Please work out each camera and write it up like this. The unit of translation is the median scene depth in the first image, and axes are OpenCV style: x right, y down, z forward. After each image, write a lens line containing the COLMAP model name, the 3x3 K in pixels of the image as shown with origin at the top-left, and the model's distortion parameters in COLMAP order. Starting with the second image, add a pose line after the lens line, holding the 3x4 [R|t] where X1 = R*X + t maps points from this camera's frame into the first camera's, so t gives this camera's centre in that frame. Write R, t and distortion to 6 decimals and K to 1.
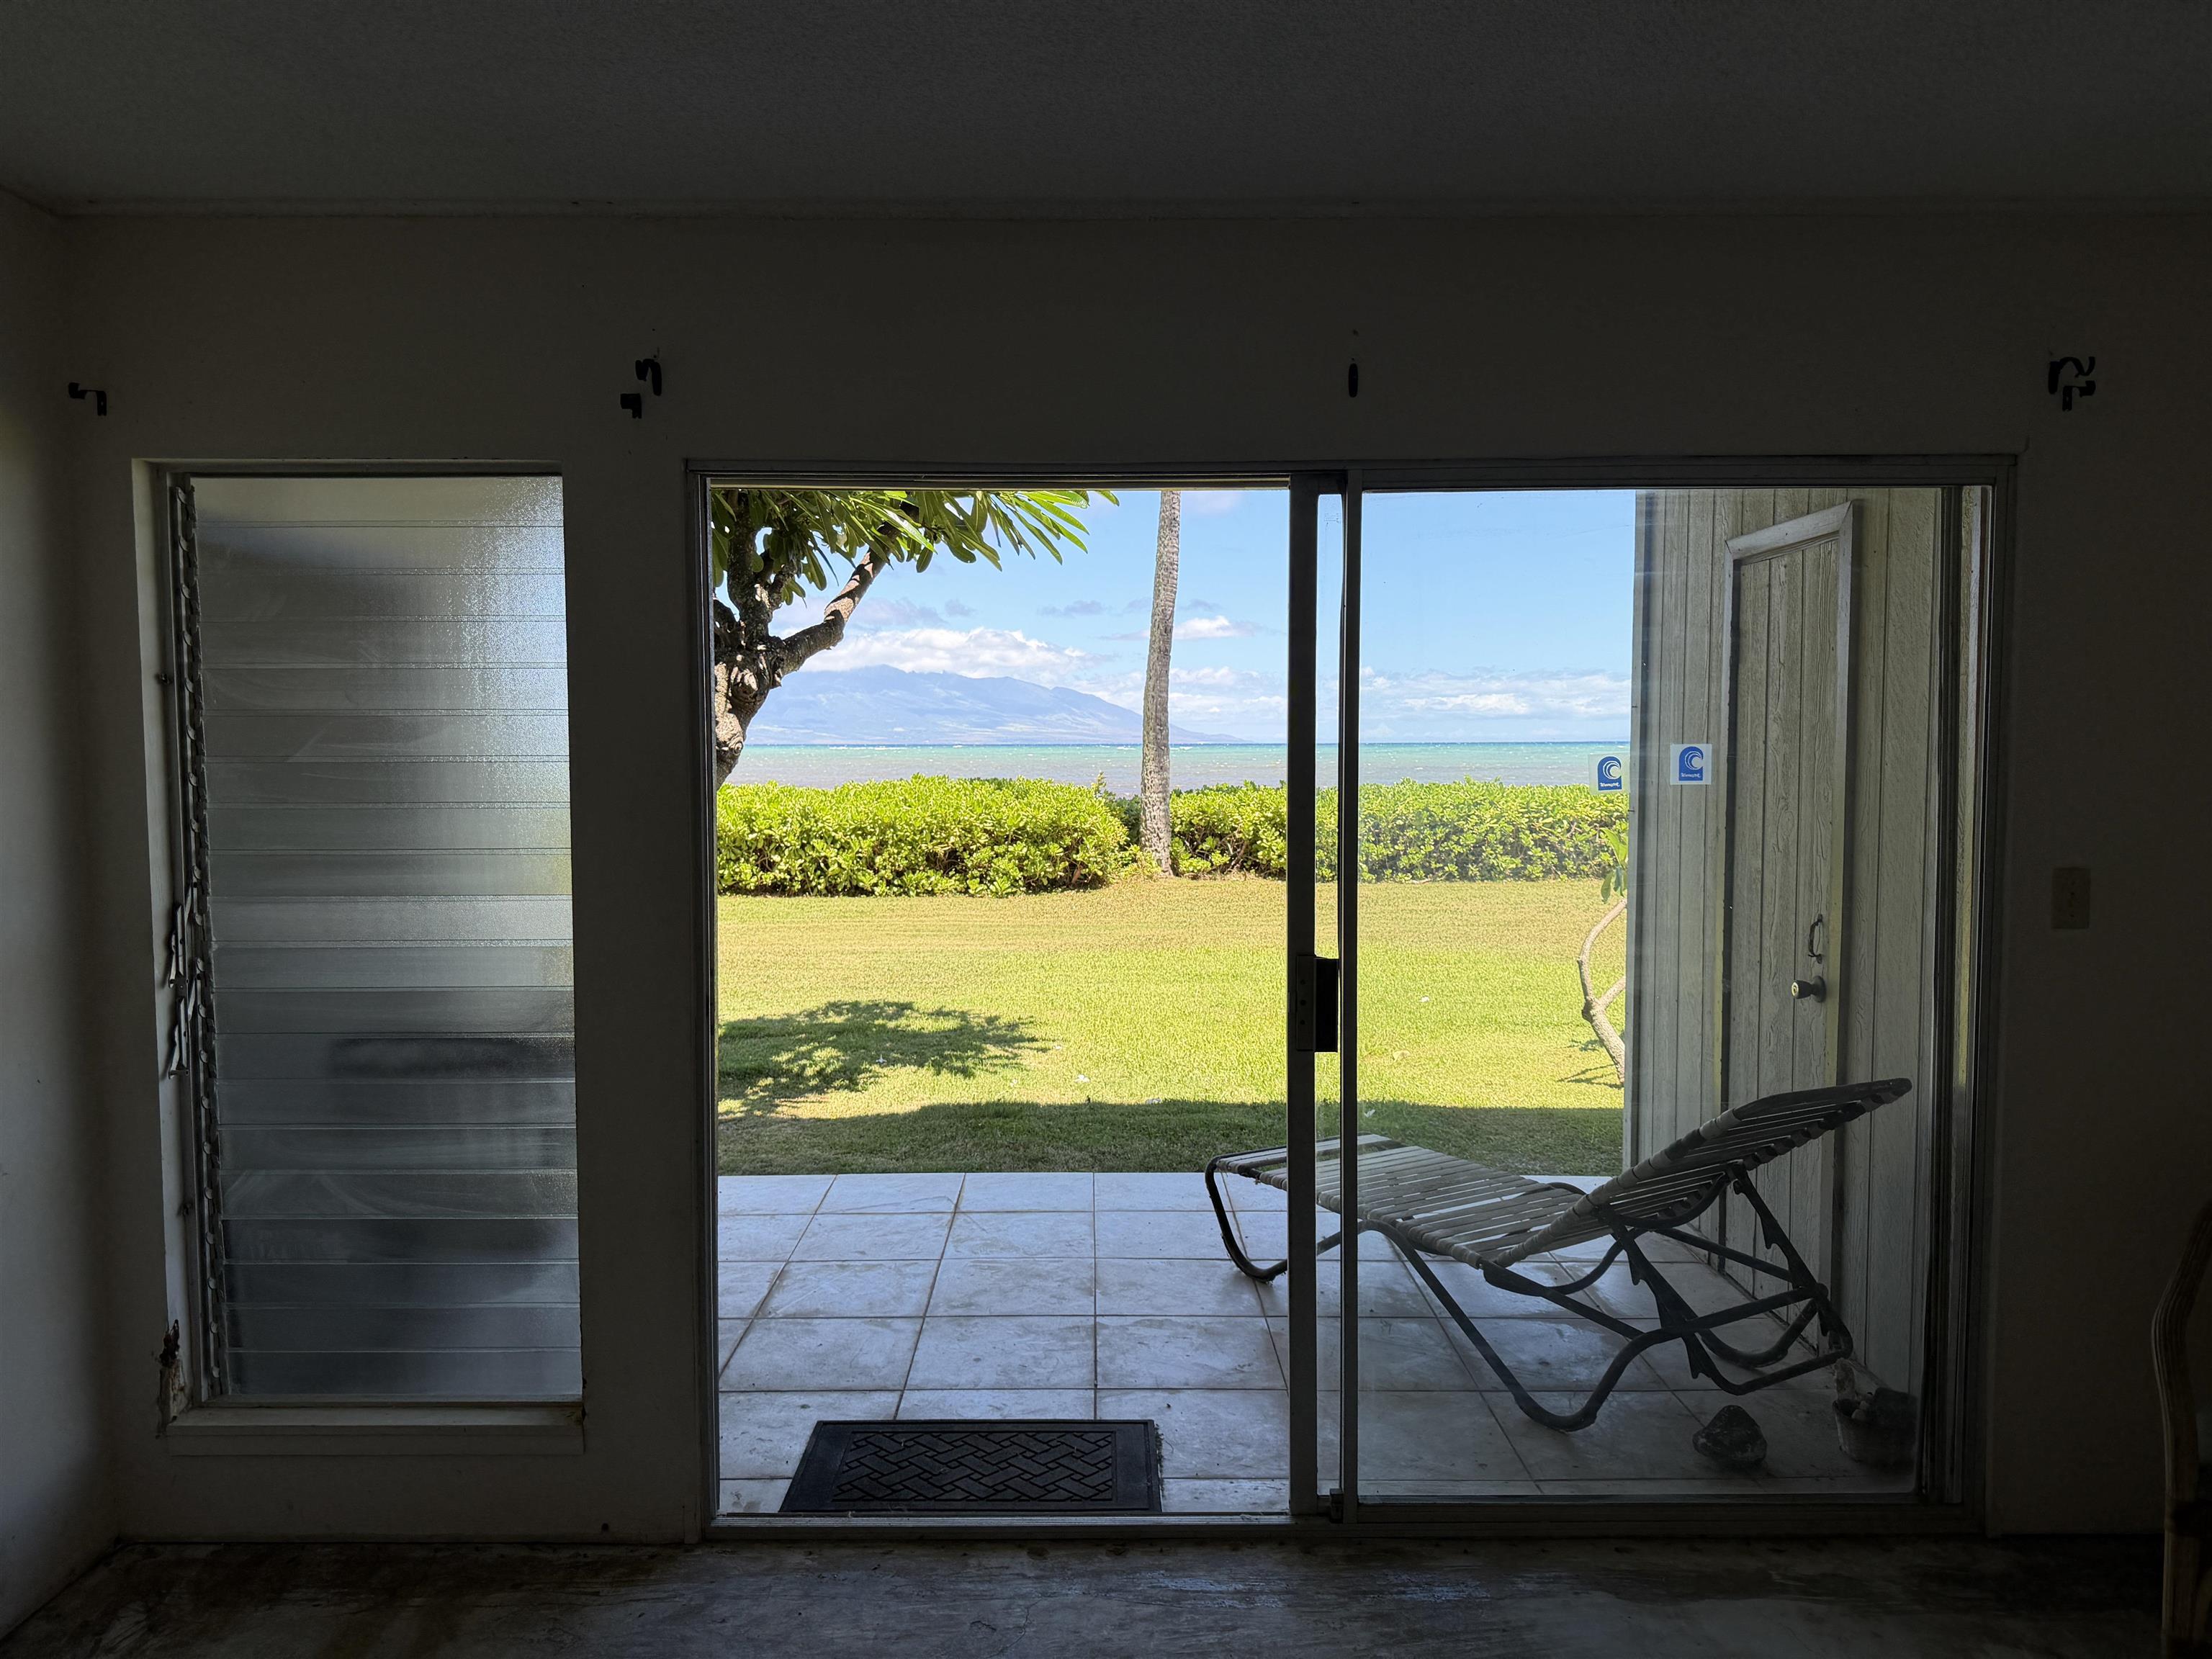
lens RADIAL K [[1535.4, 0, 1107.0], [0, 1535.4, 810.5], [0, 0, 1]] dist [0.007625, -0.024283]
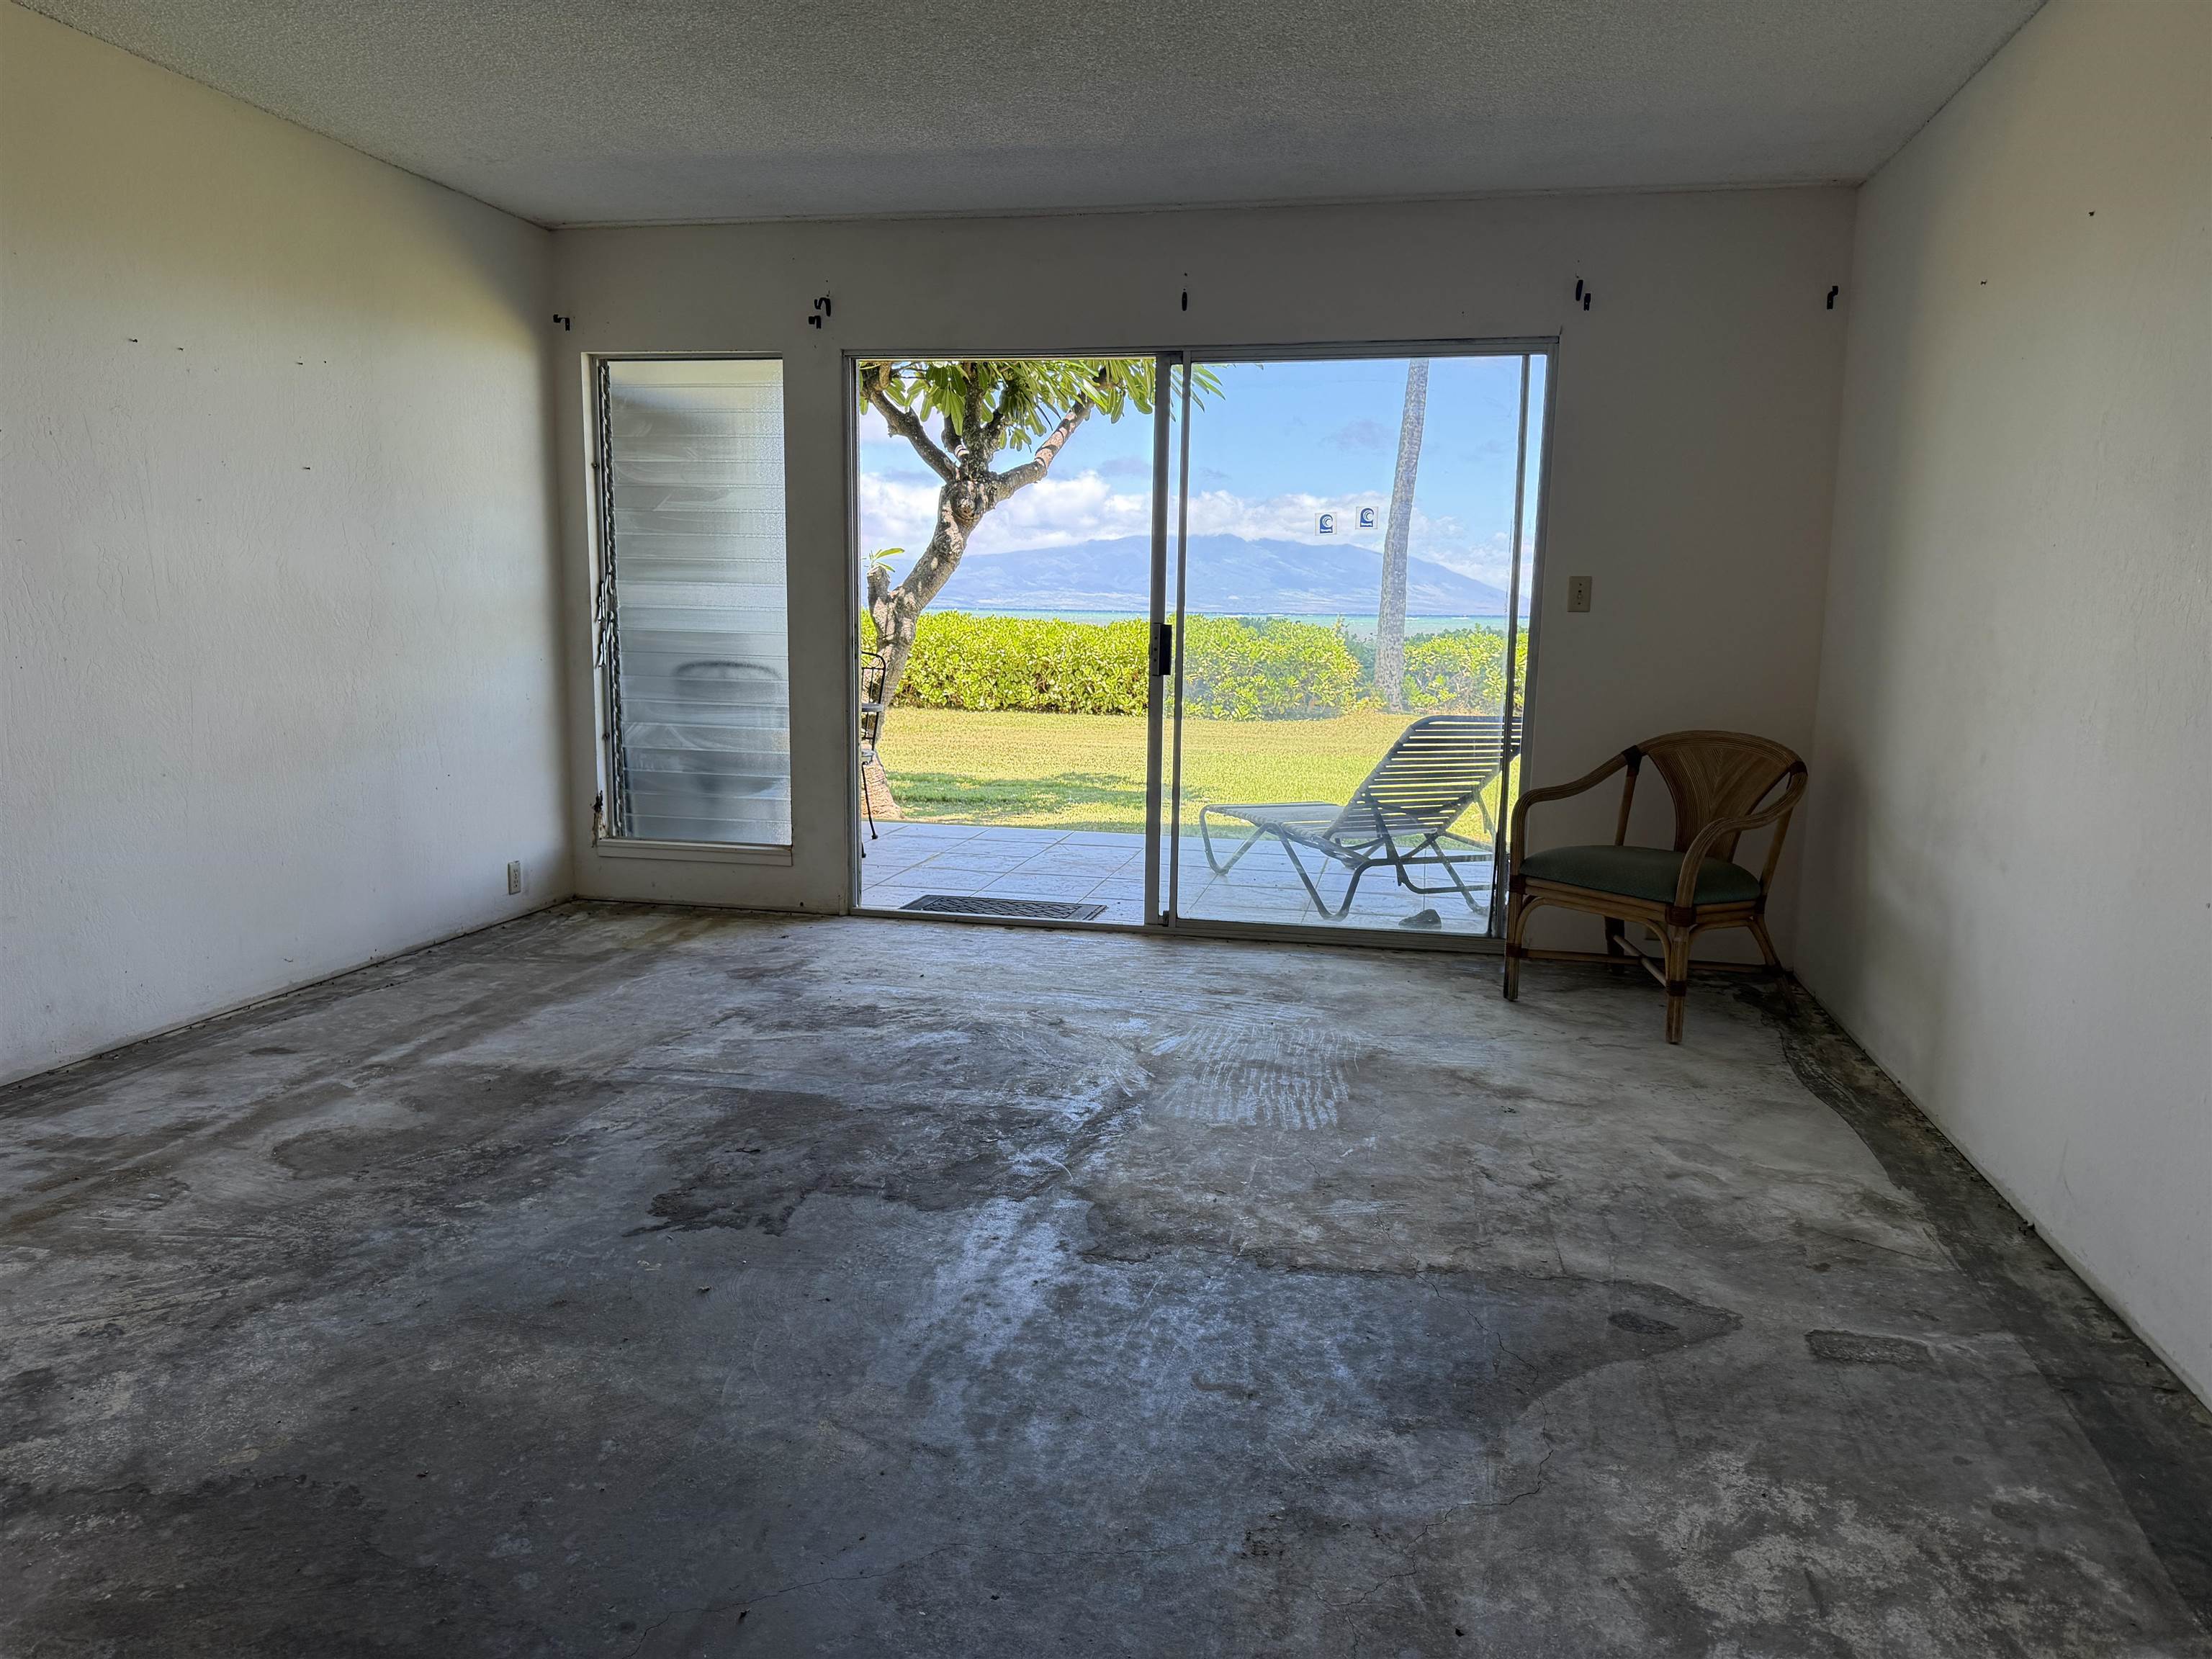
lens RADIAL K [[1535.4, 0, 1113.8], [0, 1535.4, 836.9], [0, 0, 1]] dist [0.007625, -0.024283]
pose [[0.977381, 0.052568, -0.204849, 0.163732], [-0.031805, 0.994135, 0.103365, 0.056966], [0.209081, -0.094512, 0.973320, -0.290743]]
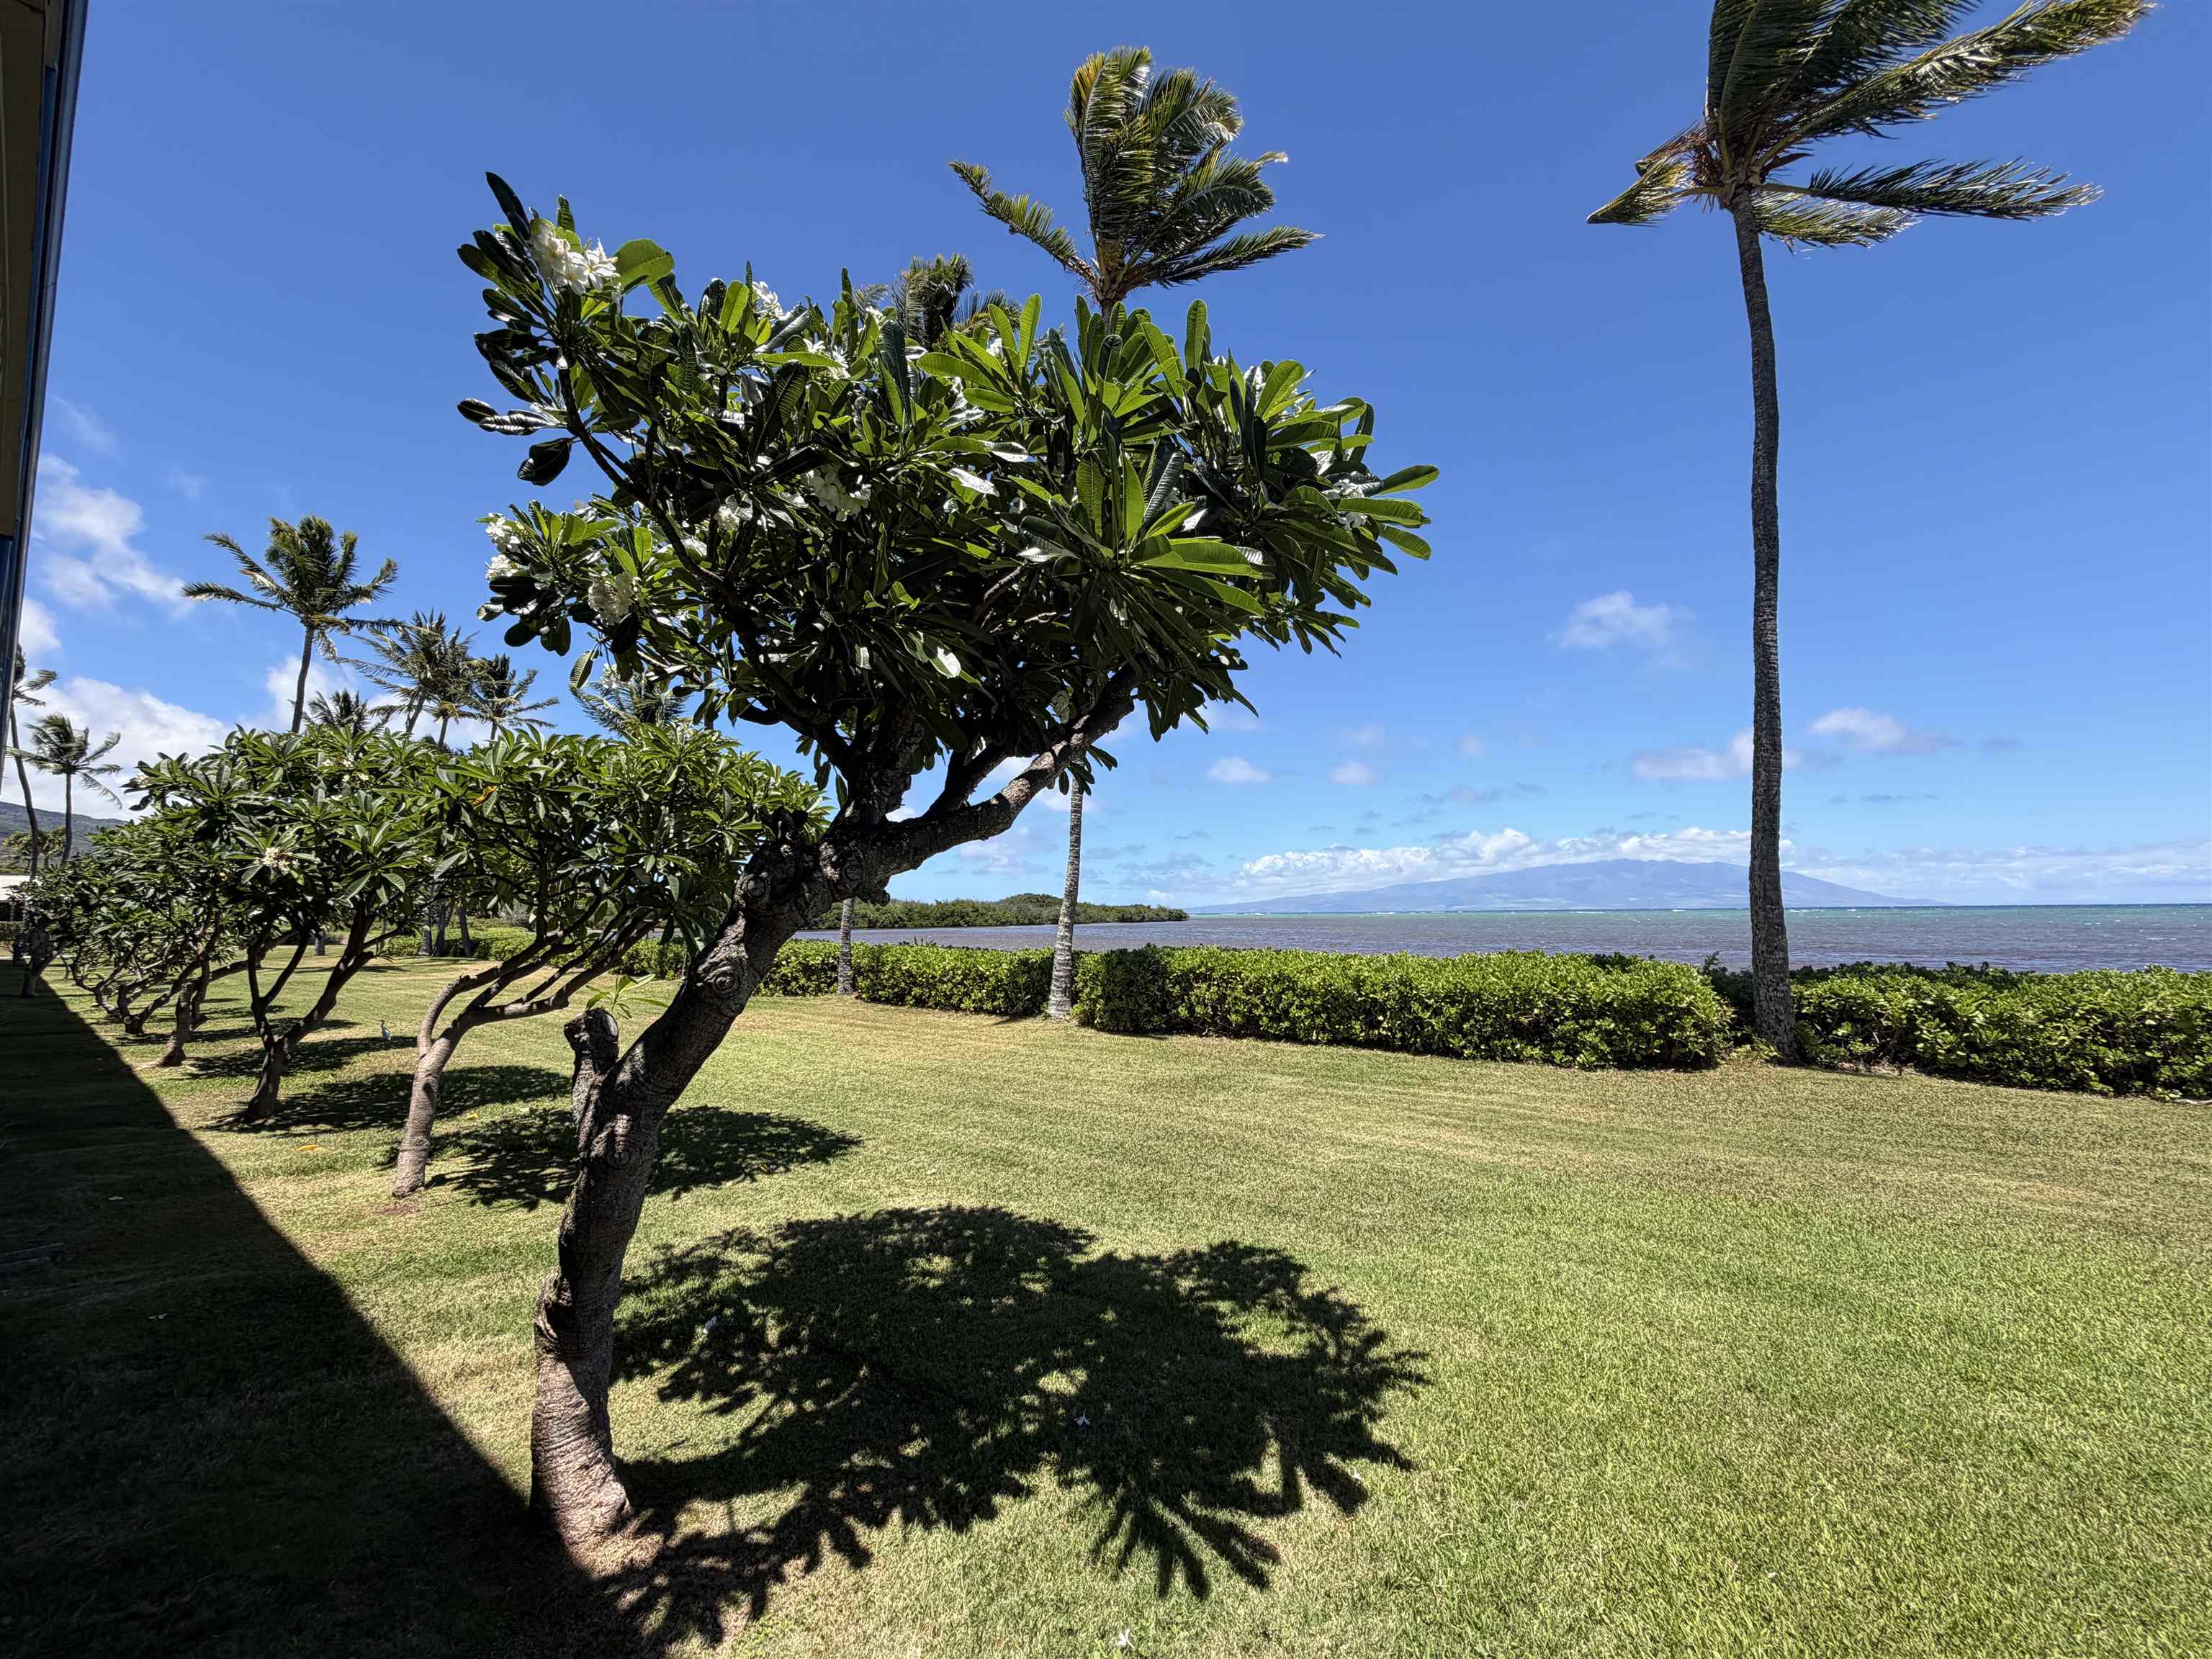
lens RADIAL K [[880.1, 0, 1107.4], [0, 880.1, 828.4], [0, 0, 1]] dist [0.002244, 0.000055]
pose [[0.791827, -0.065299, -0.607245, 0.102194], [-0.027462, 0.989456, -0.142209, -0.026574], [0.610128, 0.129281, 0.781684, 0.652463]]
